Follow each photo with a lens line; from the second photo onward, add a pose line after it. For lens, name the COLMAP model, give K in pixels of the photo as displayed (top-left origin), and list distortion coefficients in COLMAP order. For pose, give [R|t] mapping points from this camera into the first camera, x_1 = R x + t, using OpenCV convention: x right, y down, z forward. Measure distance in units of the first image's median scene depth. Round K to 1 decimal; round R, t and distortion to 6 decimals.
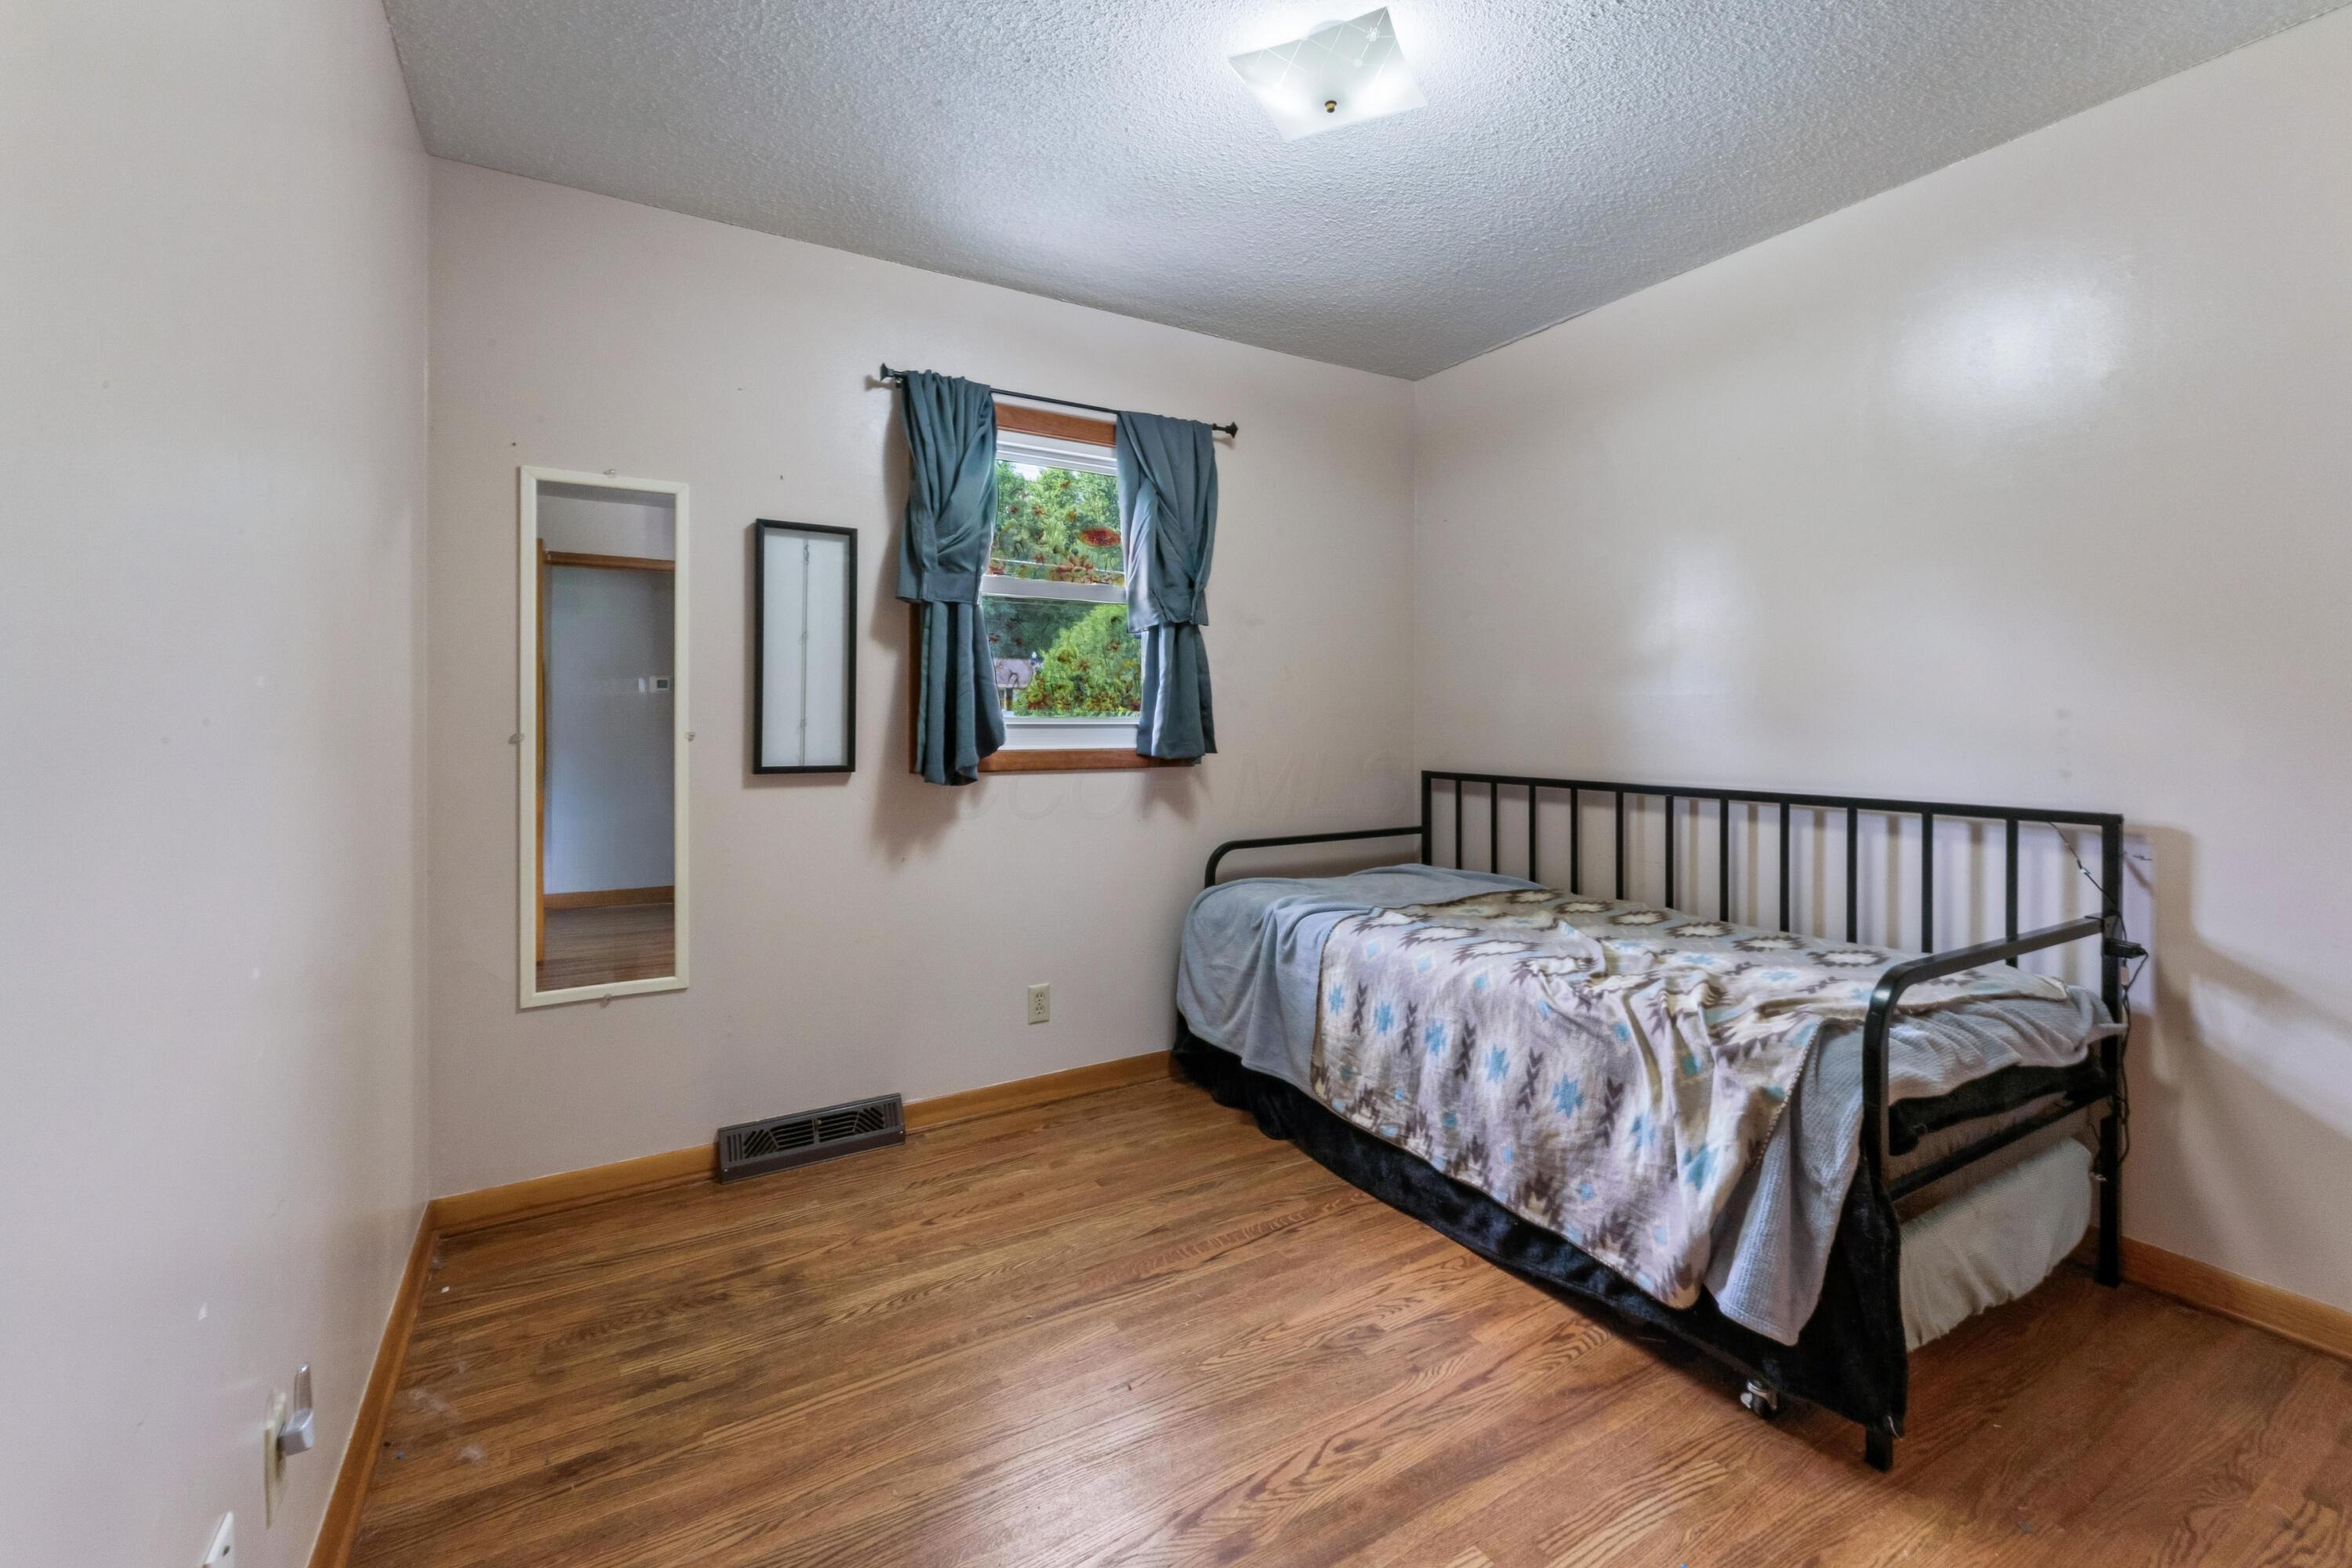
lens RADIAL K [[962.2, 0, 1181.1], [0, 962.2, 715.1], [0, 0, 1]] dist [-0.005297, 0.002074]
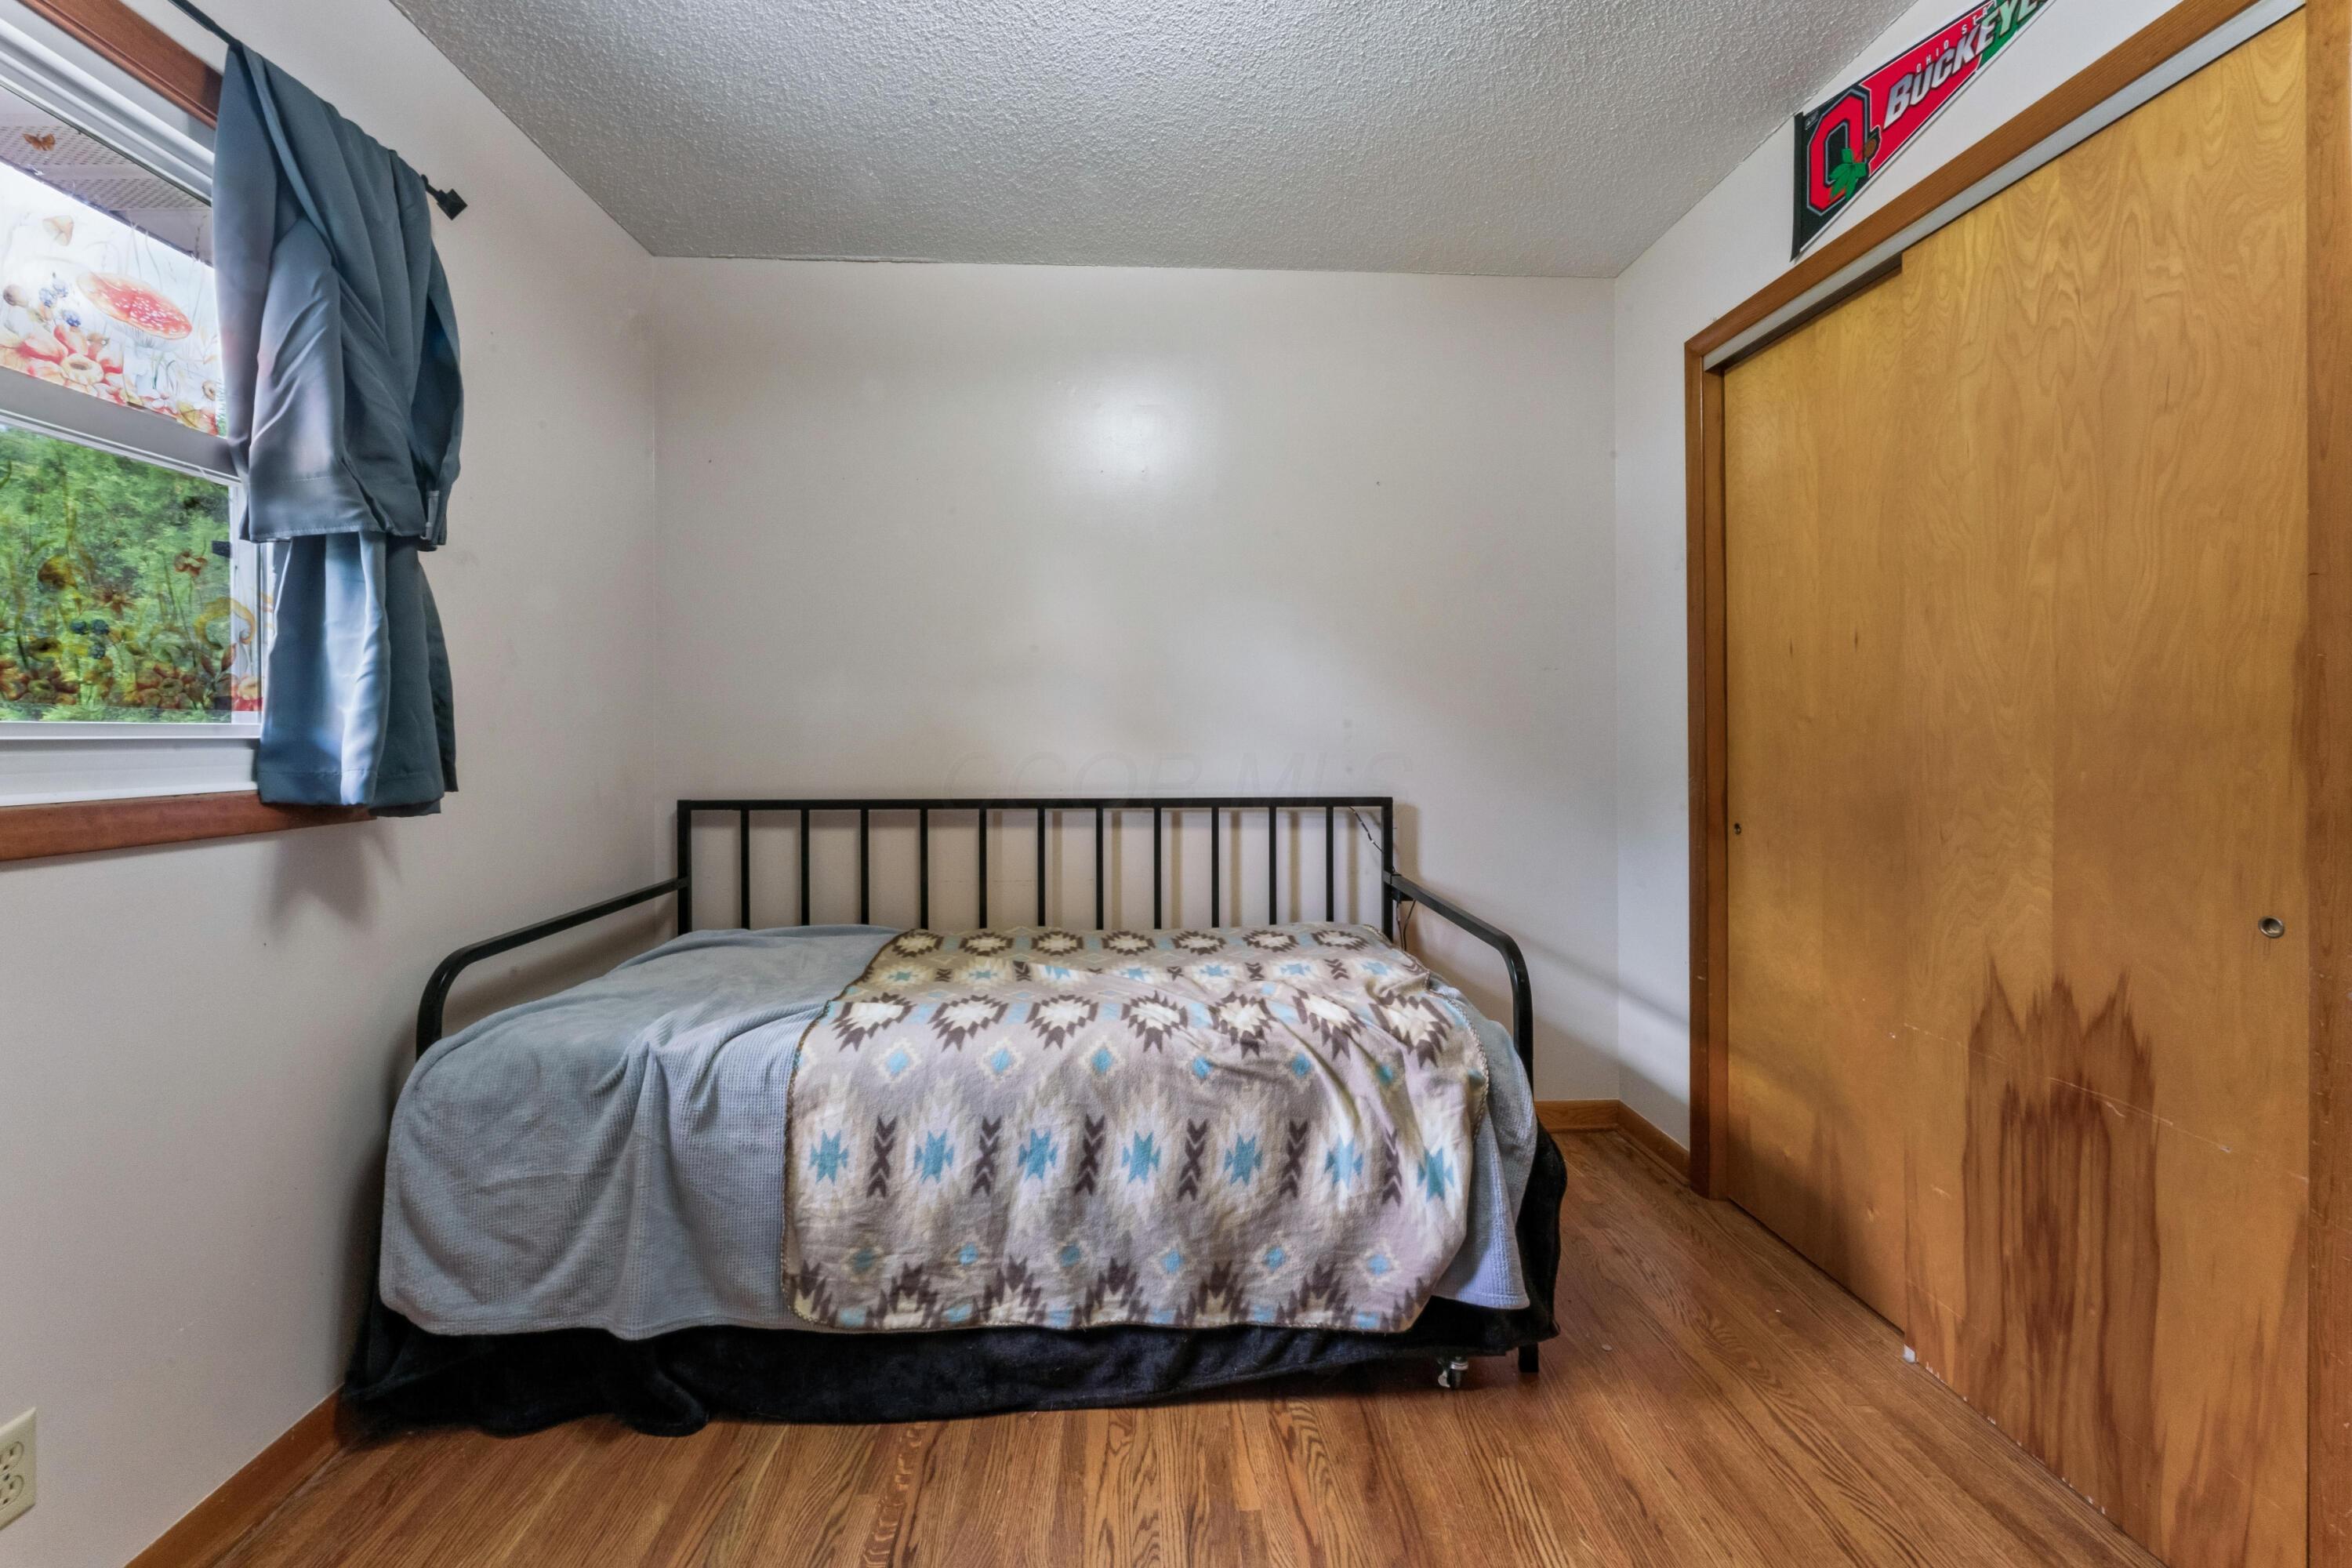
lens RADIAL K [[962.2, 0, 1142.0], [0, 962.2, 727.2], [0, 0, 1]] dist [-0.005297, 0.002074]
pose [[0.482473, 0.002631, 0.875907, -0.332818], [-0.003114, 0.999994, -0.001289, 0.004517], [-0.875905, -0.002106, 0.482479, 0.540585]]
